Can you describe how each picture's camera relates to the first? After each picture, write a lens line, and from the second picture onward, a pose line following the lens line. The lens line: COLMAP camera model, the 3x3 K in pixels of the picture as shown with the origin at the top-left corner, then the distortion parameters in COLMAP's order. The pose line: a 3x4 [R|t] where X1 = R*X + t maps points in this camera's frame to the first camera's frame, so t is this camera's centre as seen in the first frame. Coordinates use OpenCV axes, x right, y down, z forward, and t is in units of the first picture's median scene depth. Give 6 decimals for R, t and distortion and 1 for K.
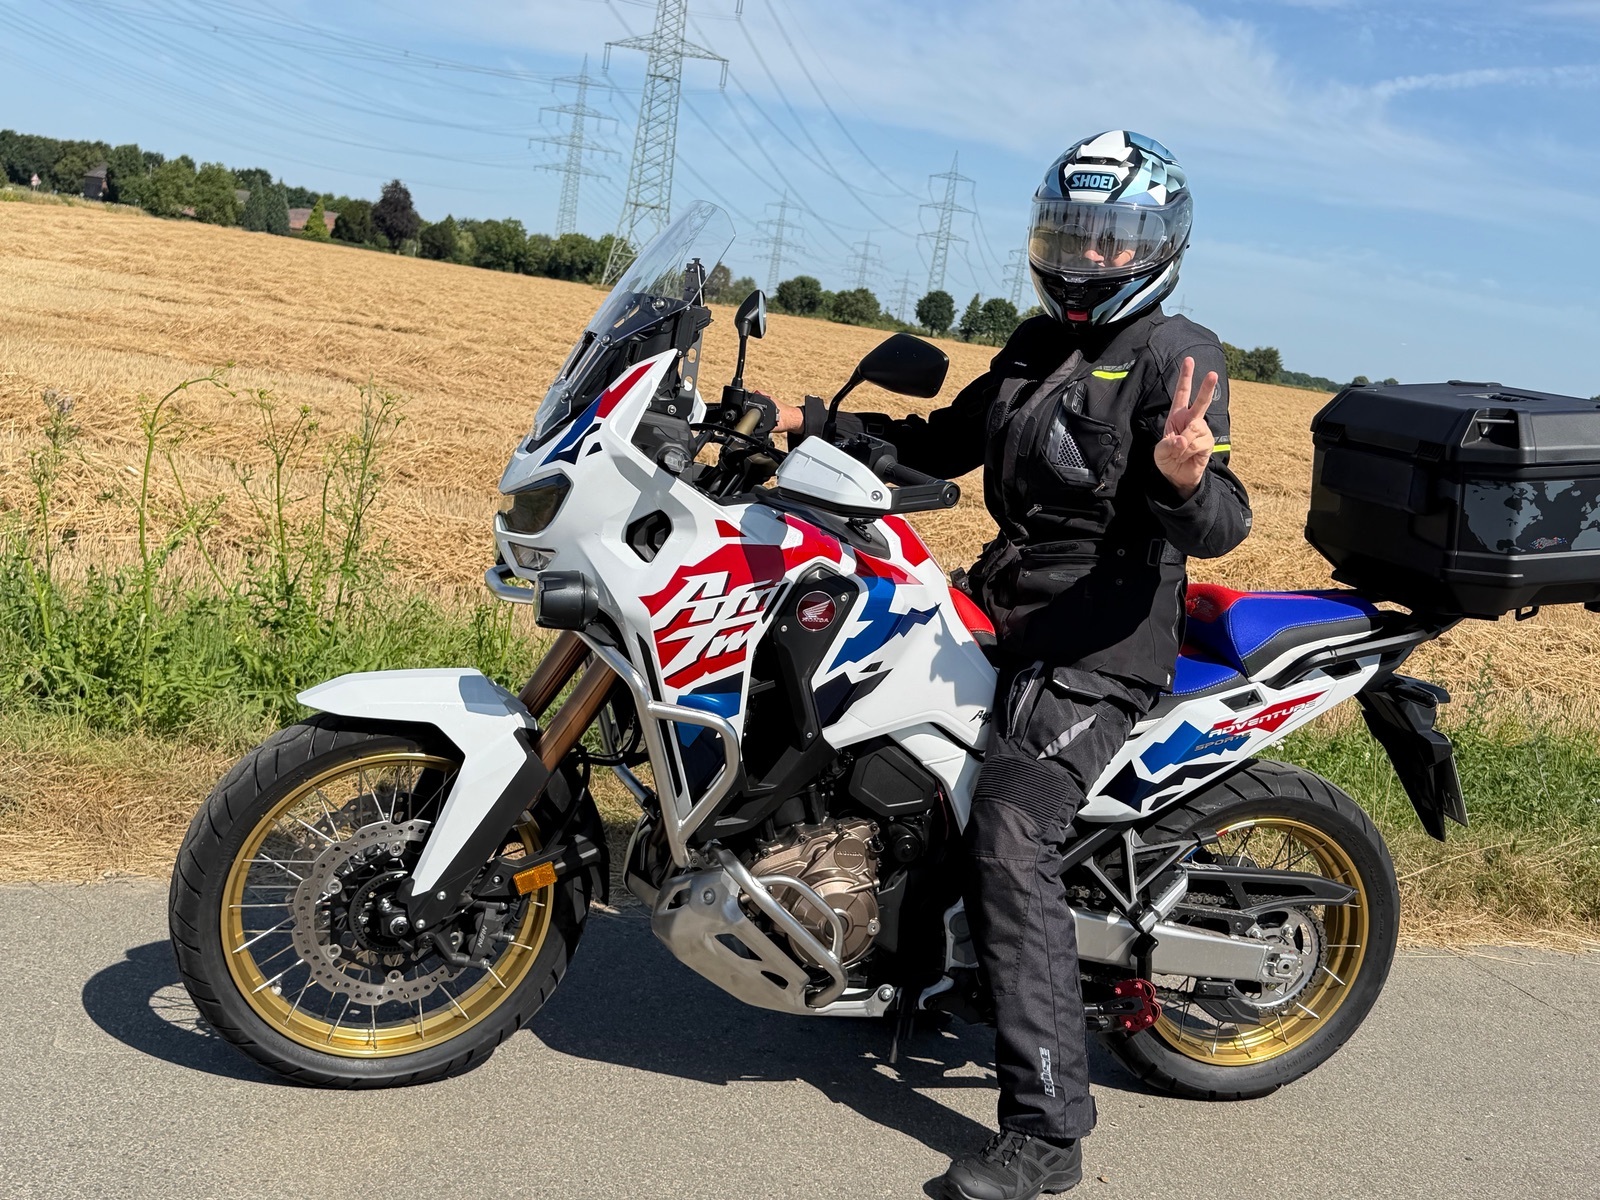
lens RADIAL K [[1798.8, 0, 800.0], [0, 1798.8, 600.0], [0, 0, 1]] dist [0.013257, 0.026719]
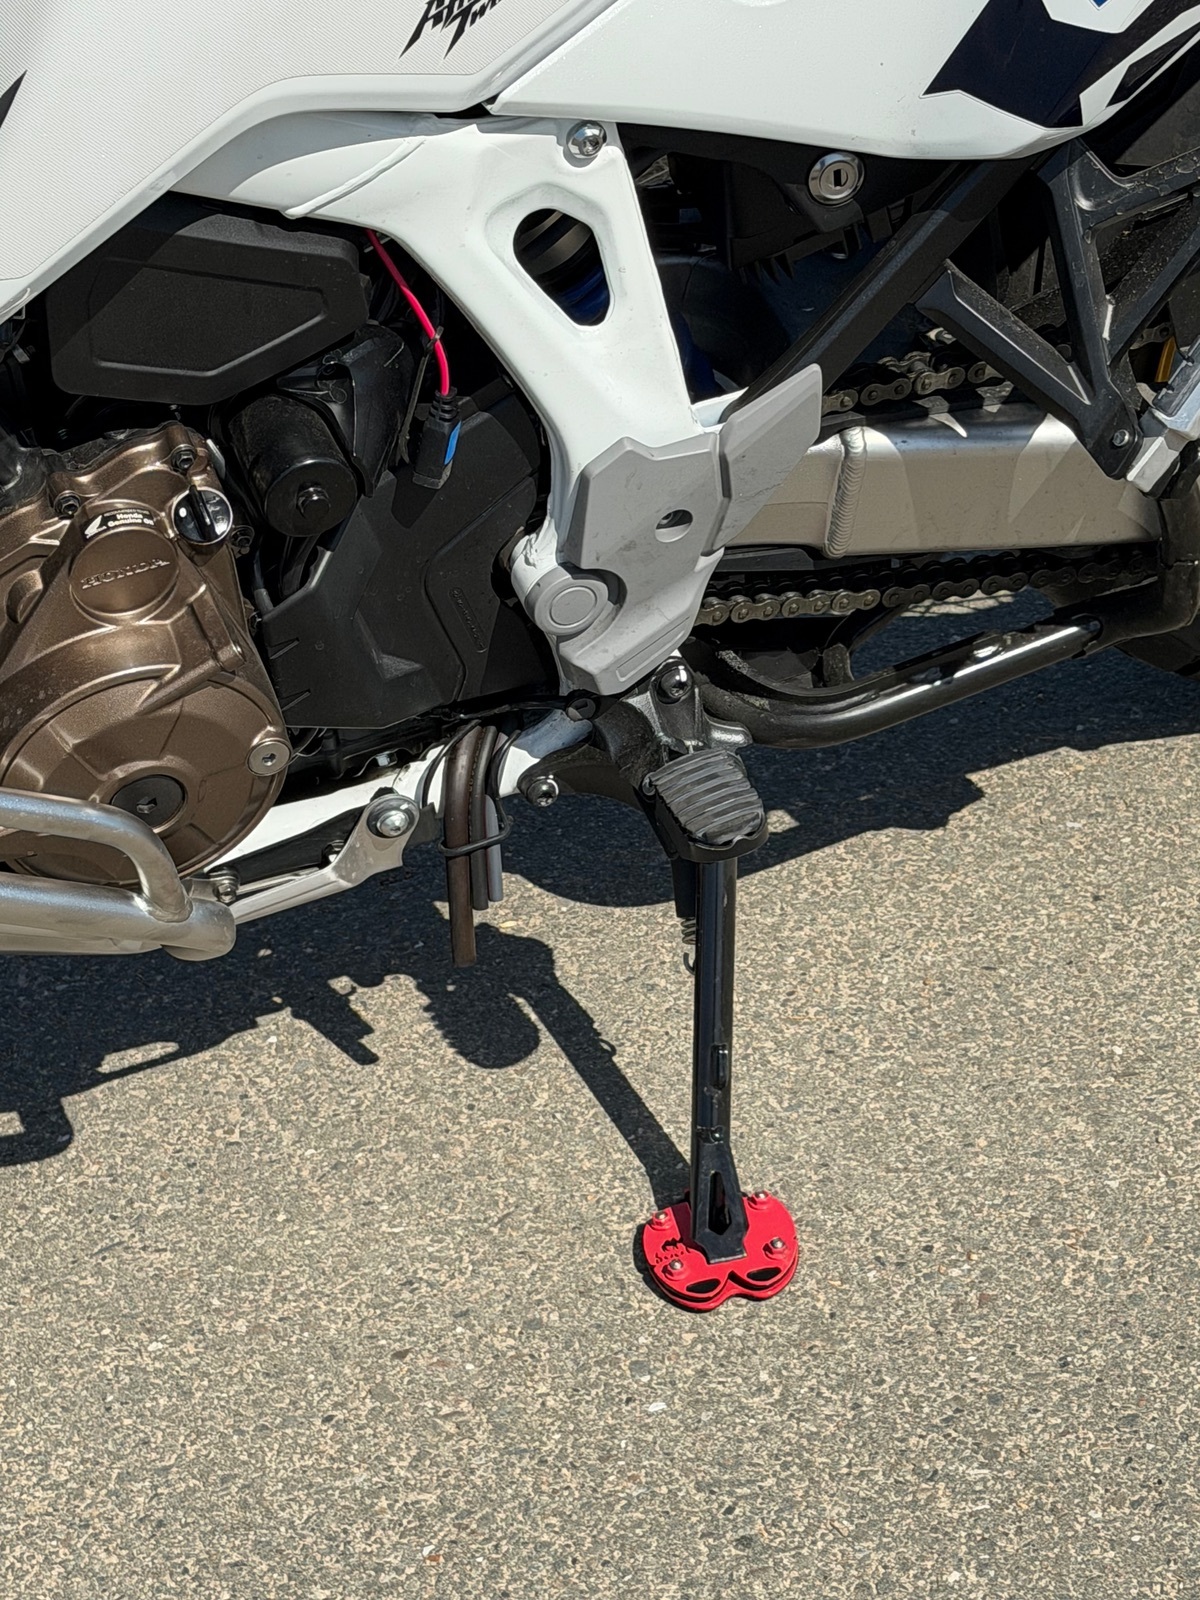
lens RADIAL K [[3718.9, 0, 600.0], [0, 3718.9, 800.0], [0, 0, 1]] dist [0.092690, 0.490932]
pose [[0.969830, -0.195998, -0.144965, 0.198838], [0.243609, 0.756731, 0.606641, -0.200193], [-0.009201, -0.623653, 0.781647, 0.520187]]
